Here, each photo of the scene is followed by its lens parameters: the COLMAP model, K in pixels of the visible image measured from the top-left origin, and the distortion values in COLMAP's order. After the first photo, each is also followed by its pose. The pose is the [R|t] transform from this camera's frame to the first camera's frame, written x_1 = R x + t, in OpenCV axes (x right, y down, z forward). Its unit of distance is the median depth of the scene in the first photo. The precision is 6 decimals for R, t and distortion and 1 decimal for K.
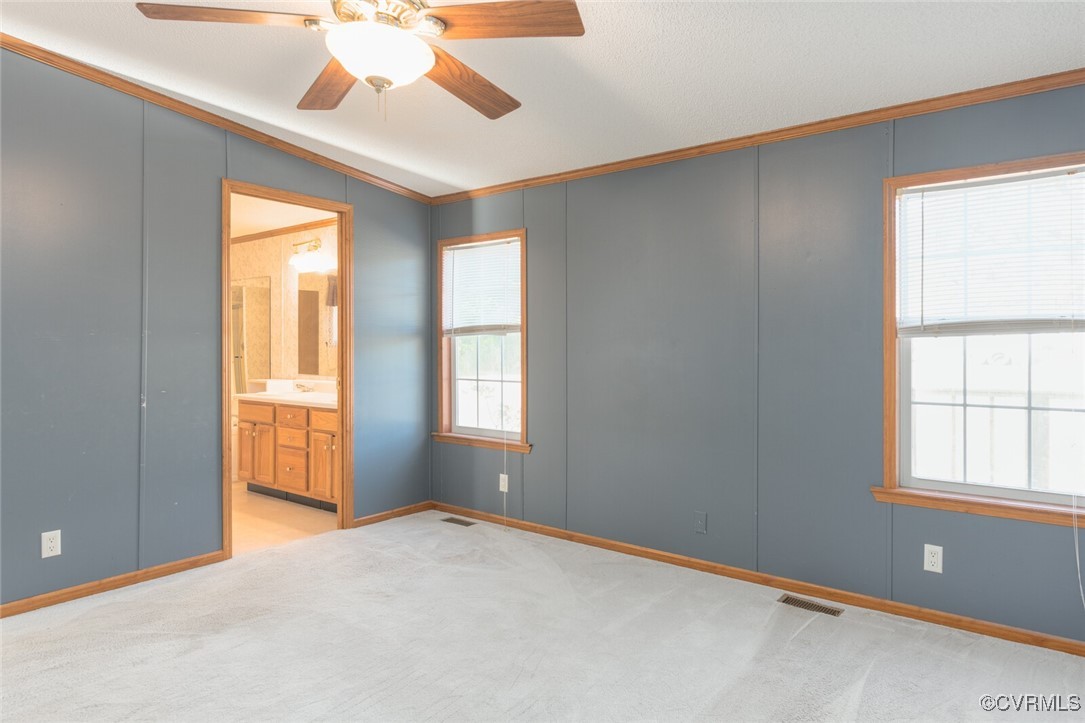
lens RADIAL K [[642.8, 0, 573.8], [0, 642.8, 356.0], [0, 0, 1]] dist [-0.006279, -0.003157]
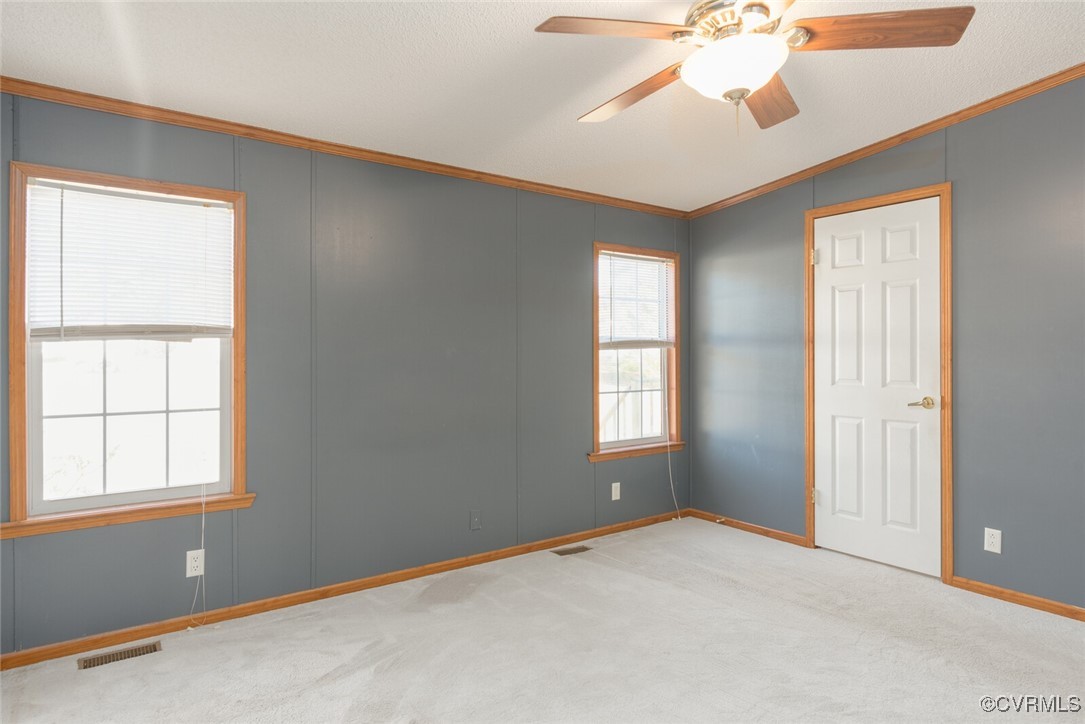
lens RADIAL K [[633.7, 0, 533.0], [0, 633.7, 357.1], [0, 0, 1]] dist [-0.003546, -0.000647]
pose [[0.303596, -0.005615, 0.952784, -0.626789], [0.017770, 0.999842, 0.000231, -0.009793], [-0.952635, 0.016861, 0.303648, 0.464832]]
